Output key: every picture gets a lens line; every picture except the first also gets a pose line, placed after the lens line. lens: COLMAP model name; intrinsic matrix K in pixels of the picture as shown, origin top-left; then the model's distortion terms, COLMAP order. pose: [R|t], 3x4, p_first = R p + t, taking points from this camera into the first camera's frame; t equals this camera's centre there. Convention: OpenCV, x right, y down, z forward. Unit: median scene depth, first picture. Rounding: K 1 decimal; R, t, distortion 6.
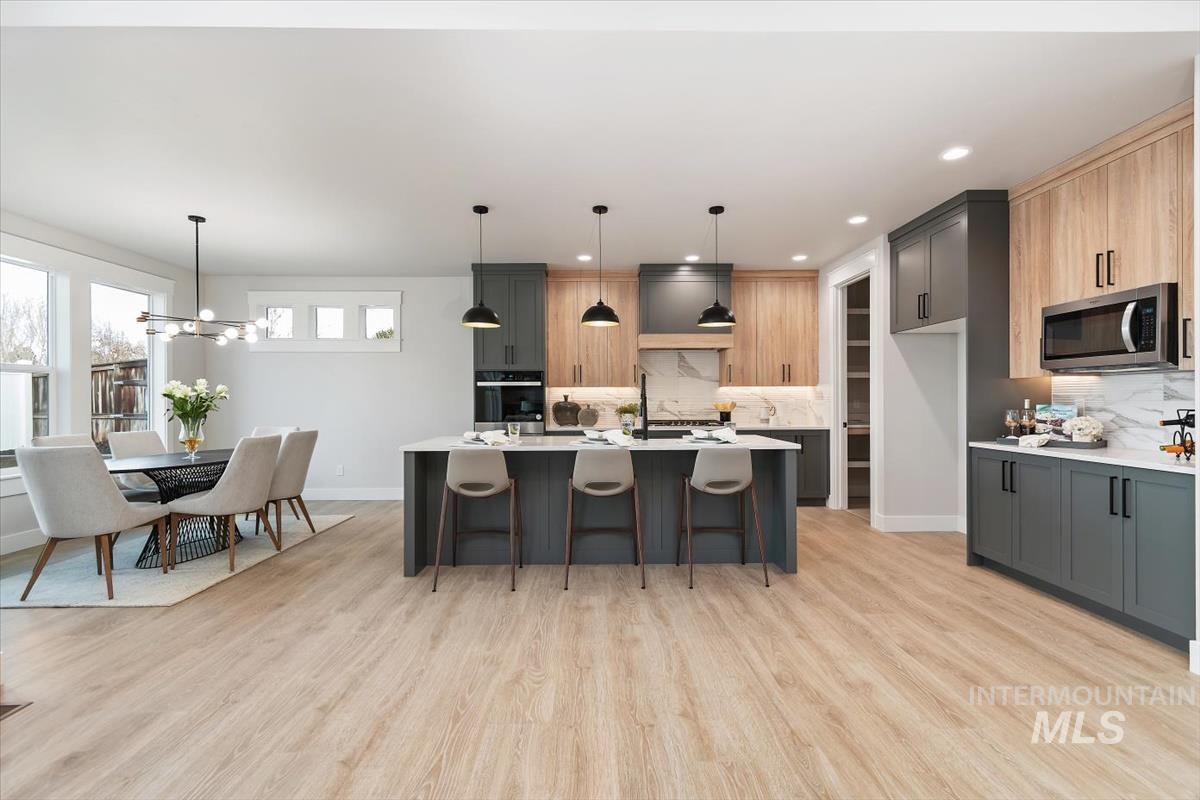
lens RADIAL K [[533.1, 0, 598.6], [0, 533.1, 399.1], [0, 0, 1]] dist [0.000727, -0.000362]
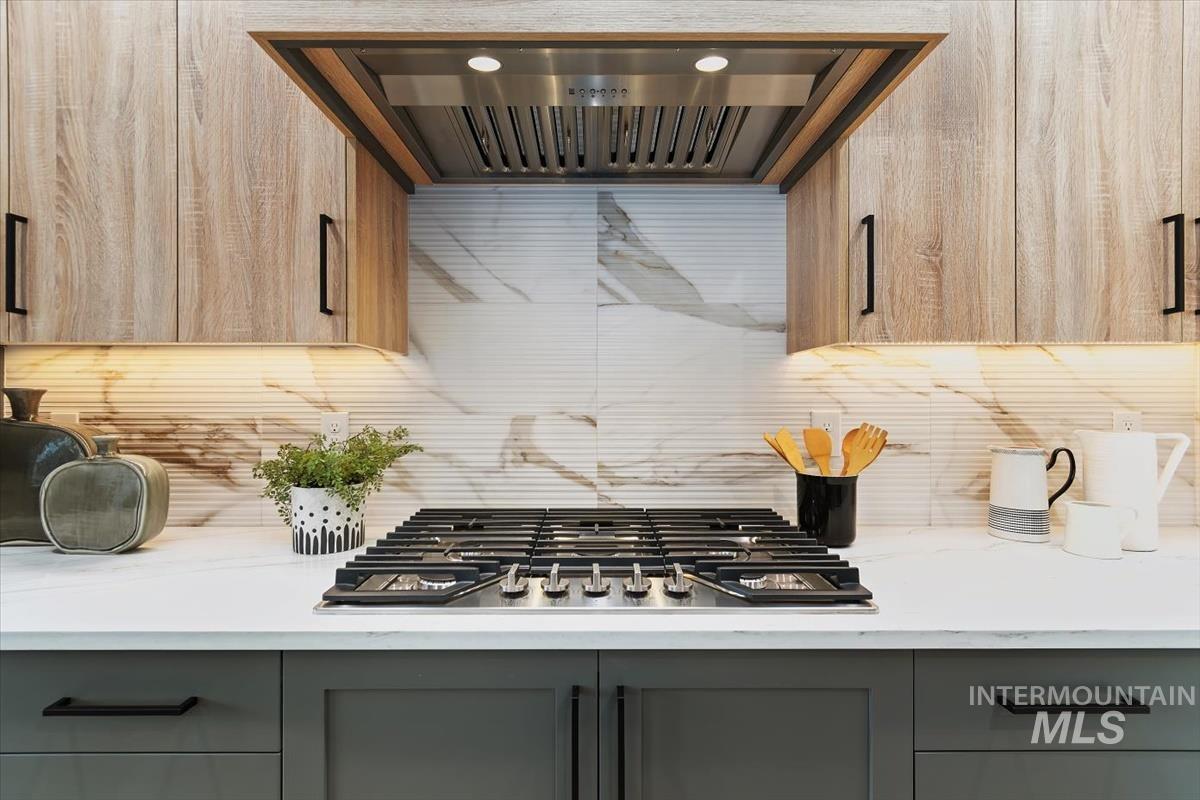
lens RADIAL K [[533.1, 0, 598.6], [0, 533.1, 399.1], [0, 0, 1]] dist [0.000727, -0.000362]
pose [[0.999963, 0.004347, -0.007401, 0.235385], [-0.004335, 0.999989, 0.001635, -0.007283], [0.007408, -0.001603, 0.999971, 1.218050]]
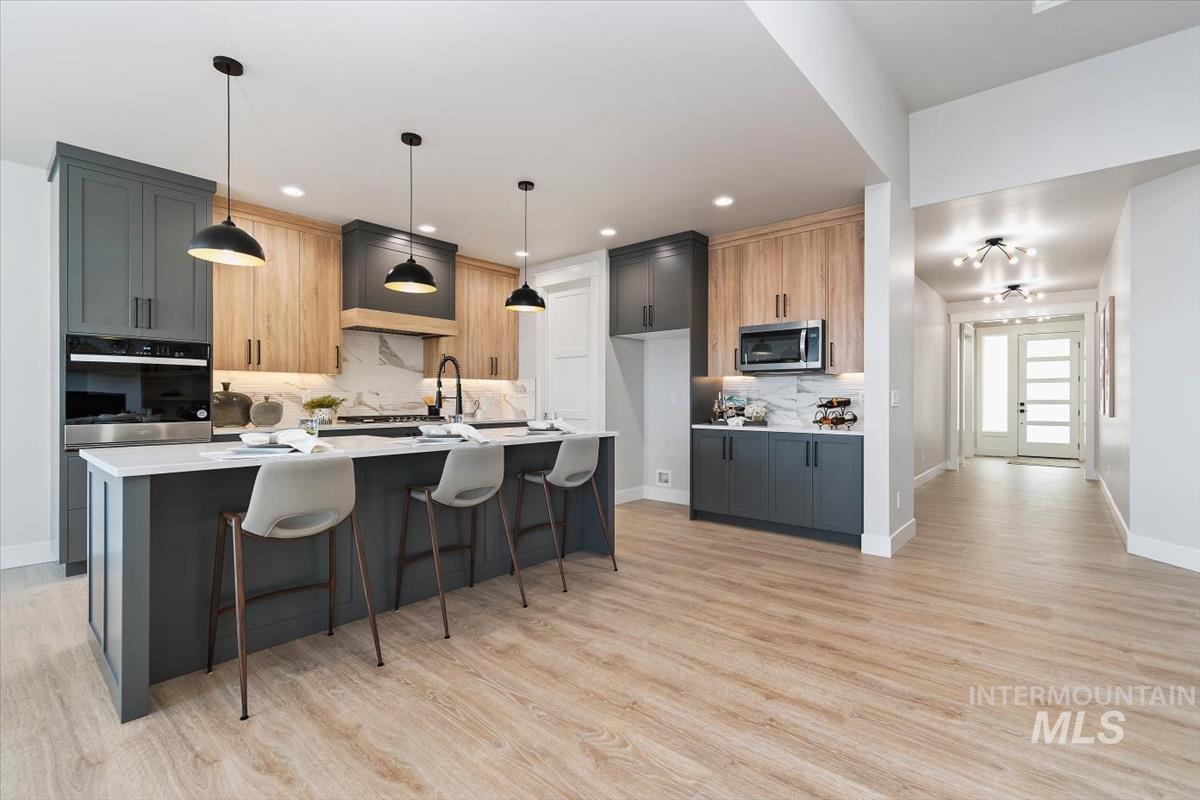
lens RADIAL K [[533.1, 0, 598.6], [0, 533.1, 399.1], [0, 0, 1]] dist [0.000727, -0.000362]
pose [[0.663664, 0.004736, 0.748016, -0.389205], [-0.004486, 0.999987, -0.002351, 0.020222], [-0.748018, -0.001795, 0.663677, 0.283893]]
